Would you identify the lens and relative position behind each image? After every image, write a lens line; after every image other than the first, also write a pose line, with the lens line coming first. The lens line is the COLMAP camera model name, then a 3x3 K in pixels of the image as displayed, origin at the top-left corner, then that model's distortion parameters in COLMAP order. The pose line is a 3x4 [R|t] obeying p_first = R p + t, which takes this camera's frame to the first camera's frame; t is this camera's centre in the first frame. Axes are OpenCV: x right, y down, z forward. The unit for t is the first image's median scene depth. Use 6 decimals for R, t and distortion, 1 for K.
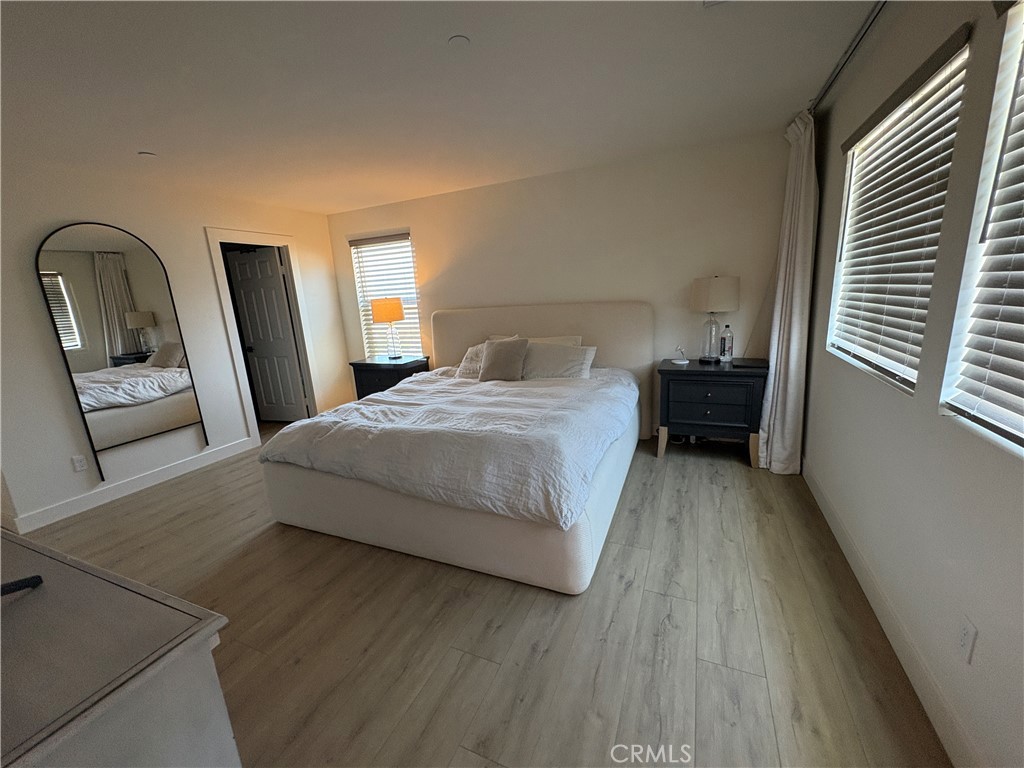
lens RADIAL K [[407.3, 0, 513.9], [0, 407.3, 387.2], [0, 0, 1]] dist [0.000225, -0.000017]
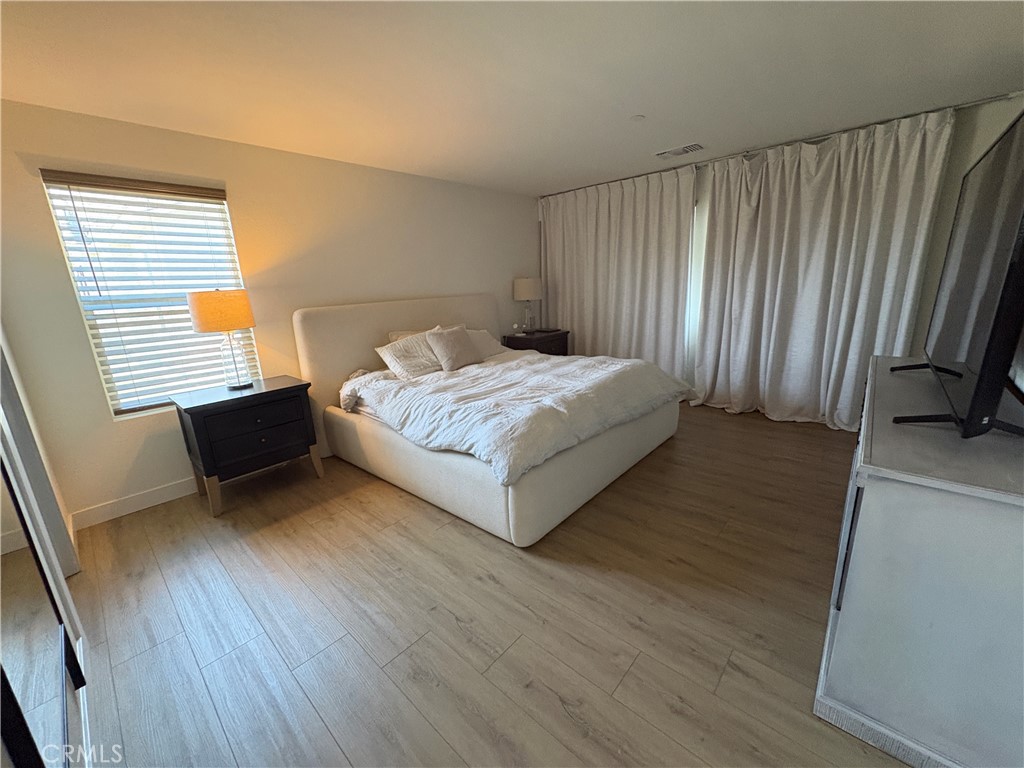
lens RADIAL K [[407.3, 0, 509.9], [0, 407.3, 385.2], [0, 0, 1]] dist [0.000225, -0.000017]
pose [[0.308797, -0.187554, 0.932453, -0.772841], [0.242163, 0.963560, 0.113614, -0.047504], [-0.919783, 0.190722, 0.342963, 0.422243]]
